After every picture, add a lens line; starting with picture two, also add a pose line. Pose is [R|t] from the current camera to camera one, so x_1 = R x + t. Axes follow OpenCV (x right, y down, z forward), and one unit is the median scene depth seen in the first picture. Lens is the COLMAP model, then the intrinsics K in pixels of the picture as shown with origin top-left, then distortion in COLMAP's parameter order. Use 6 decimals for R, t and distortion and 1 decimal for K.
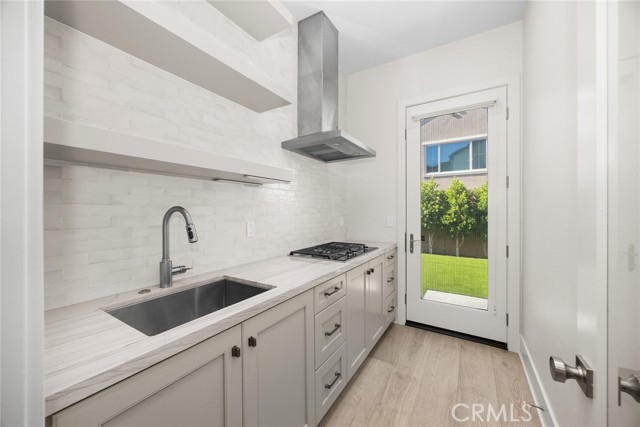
lens RADIAL K [[246.2, 0, 317.2], [0, 246.2, 213.0], [0, 0, 1]] dist [-0.002472, -0.000109]
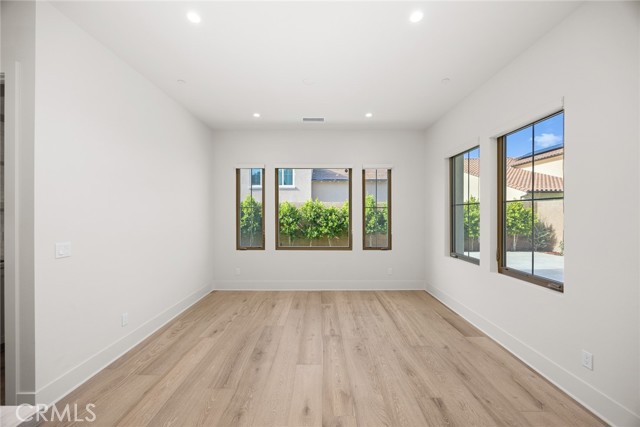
lens RADIAL K [[246.2, 0, 317.2], [0, 246.2, 213.0], [0, 0, 1]] dist [-0.002472, -0.000109]
pose [[0.850239, -0.004129, 0.526380, 0.688031], [0.012893, 0.999833, -0.012982, -0.055524], [-0.526238, 0.017824, 0.850150, -1.765606]]
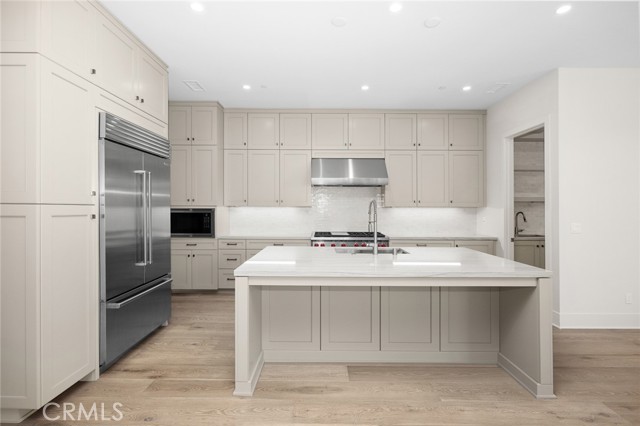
lens RADIAL K [[304.7, 0, 316.5], [0, 304.7, 209.5], [0, 0, 1]] dist [-0.001908, -0.000045]
pose [[0.531878, 0.013500, -0.846713, 1.155622], [-0.014955, 0.999867, 0.006548, -0.033183], [0.846689, 0.009180, 0.532009, -2.792761]]
